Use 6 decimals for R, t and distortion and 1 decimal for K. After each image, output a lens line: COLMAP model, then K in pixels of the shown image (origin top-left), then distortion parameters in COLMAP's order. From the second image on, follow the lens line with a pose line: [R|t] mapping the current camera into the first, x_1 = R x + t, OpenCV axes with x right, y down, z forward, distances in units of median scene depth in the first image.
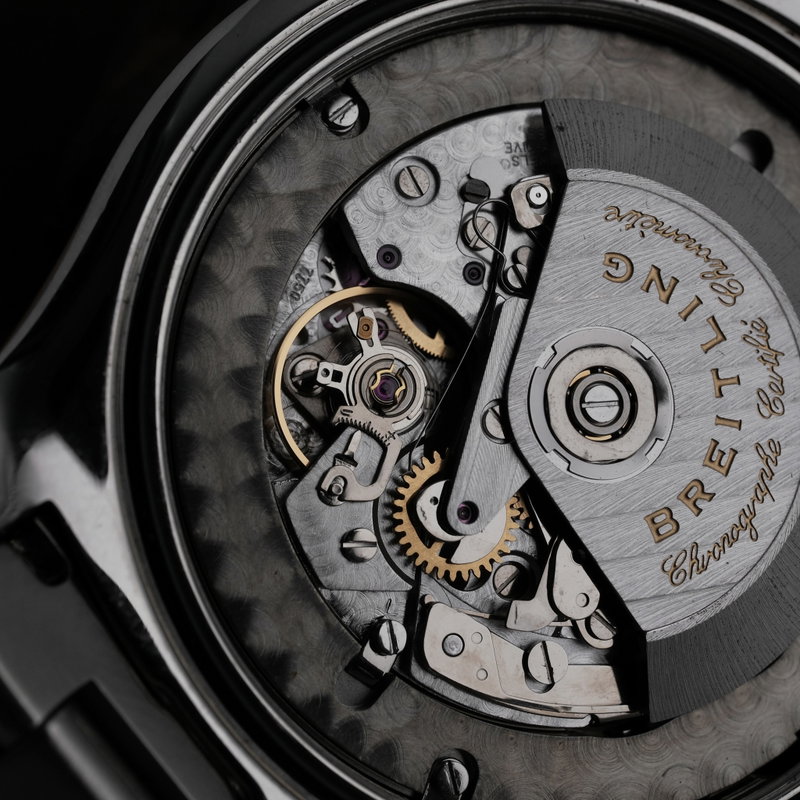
lens RADIAL K [[1863.0, 0, 400.0], [0, 1863.0, 400.0], [0, 0, 1]] dist [0.044544, -0.156915]
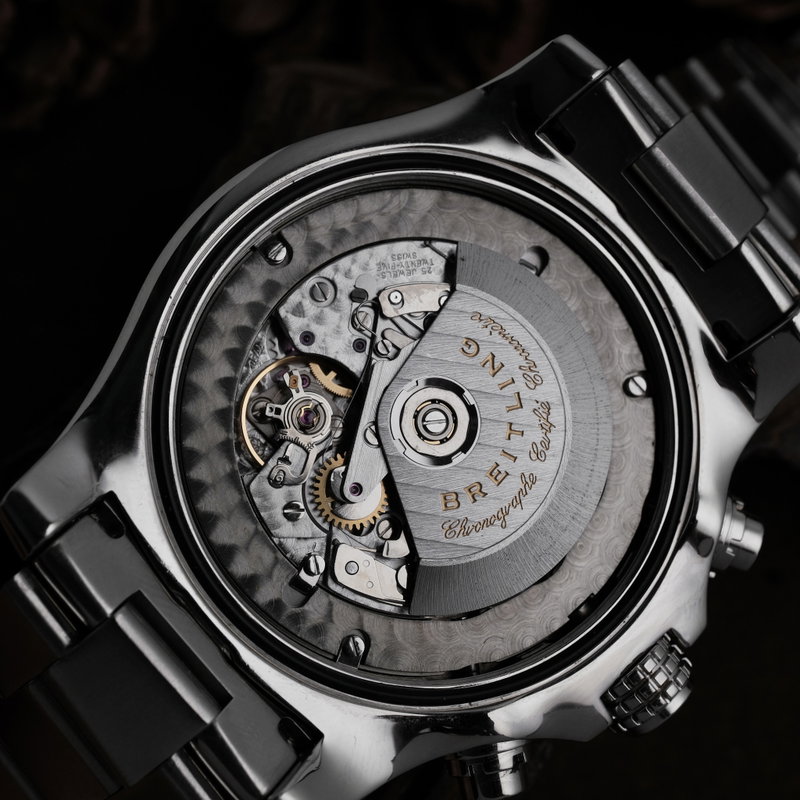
lens RADIAL K [[1952.4, 0, 400.0], [0, 1952.4, 400.0], [0, 0, 1]] dist [0.050914, -0.096545]
pose [[0.998688, -0.038739, -0.033494, 0.135345], [0.039021, 0.999208, 0.007812, -0.032386], [0.033165, -0.009109, 0.999408, -0.756642]]
